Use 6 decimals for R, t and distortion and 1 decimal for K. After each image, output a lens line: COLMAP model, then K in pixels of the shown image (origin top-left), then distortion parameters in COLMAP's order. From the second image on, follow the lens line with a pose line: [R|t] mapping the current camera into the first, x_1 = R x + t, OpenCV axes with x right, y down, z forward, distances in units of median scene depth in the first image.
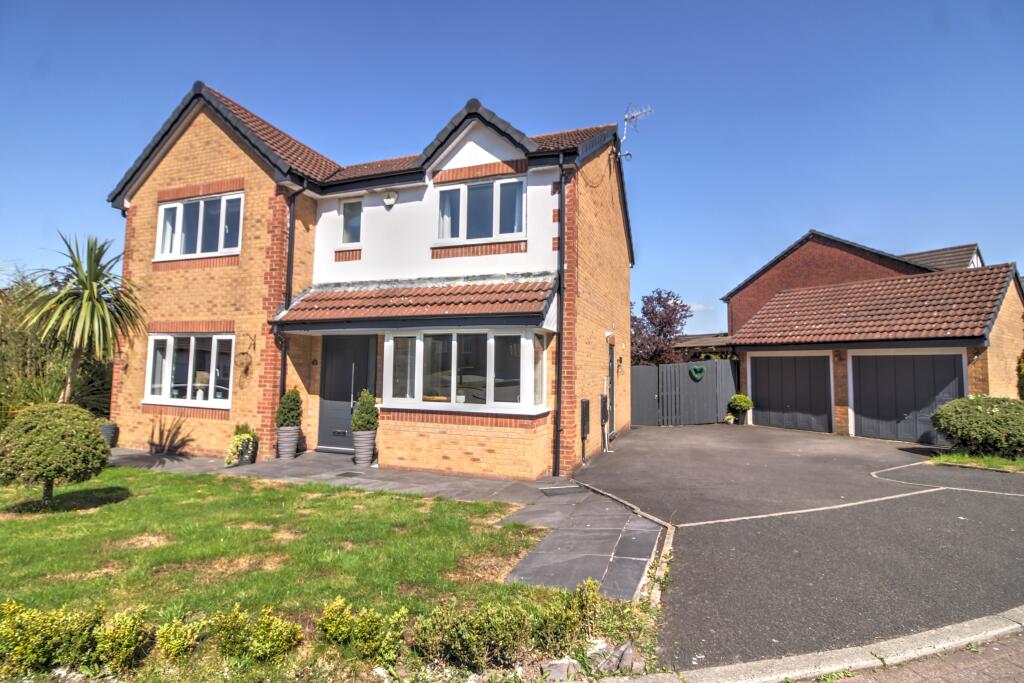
lens RADIAL K [[476.7, 0, 510.2], [0, 476.7, 335.2], [0, 0, 1]] dist [-0.010186, -0.008704]
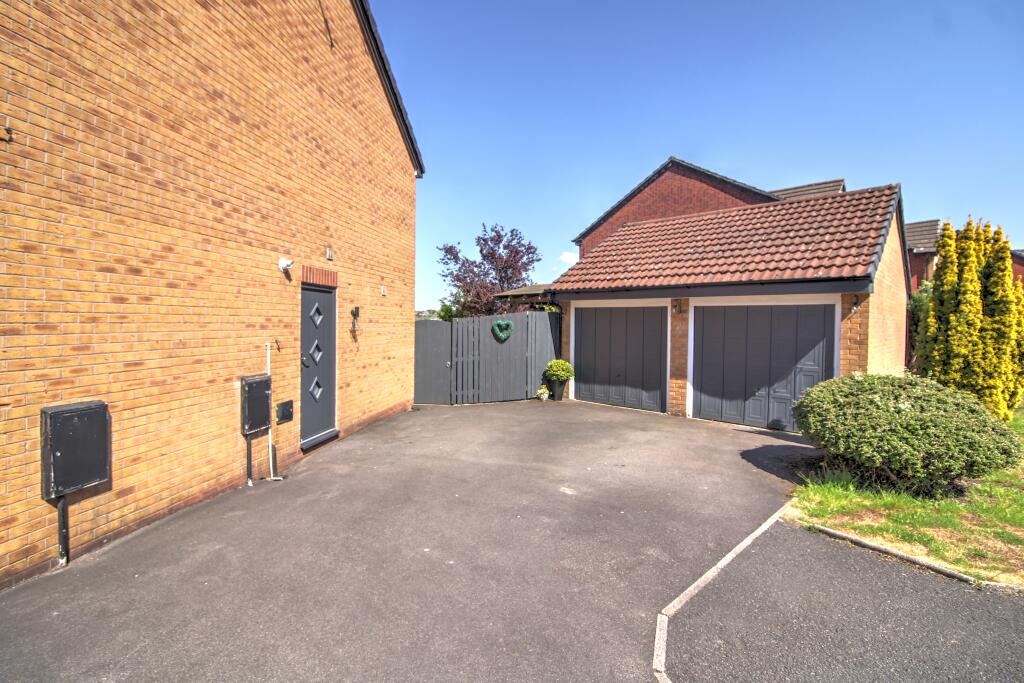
lens RADIAL K [[476.7, 0, 510.8], [0, 476.7, 337.8], [0, 0, 1]] dist [-0.010186, -0.008704]
pose [[0.977159, -0.008412, 0.212341, 0.297800], [-0.013292, 0.994840, 0.100582, 0.021672], [-0.212091, -0.101107, 0.972005, 0.356149]]
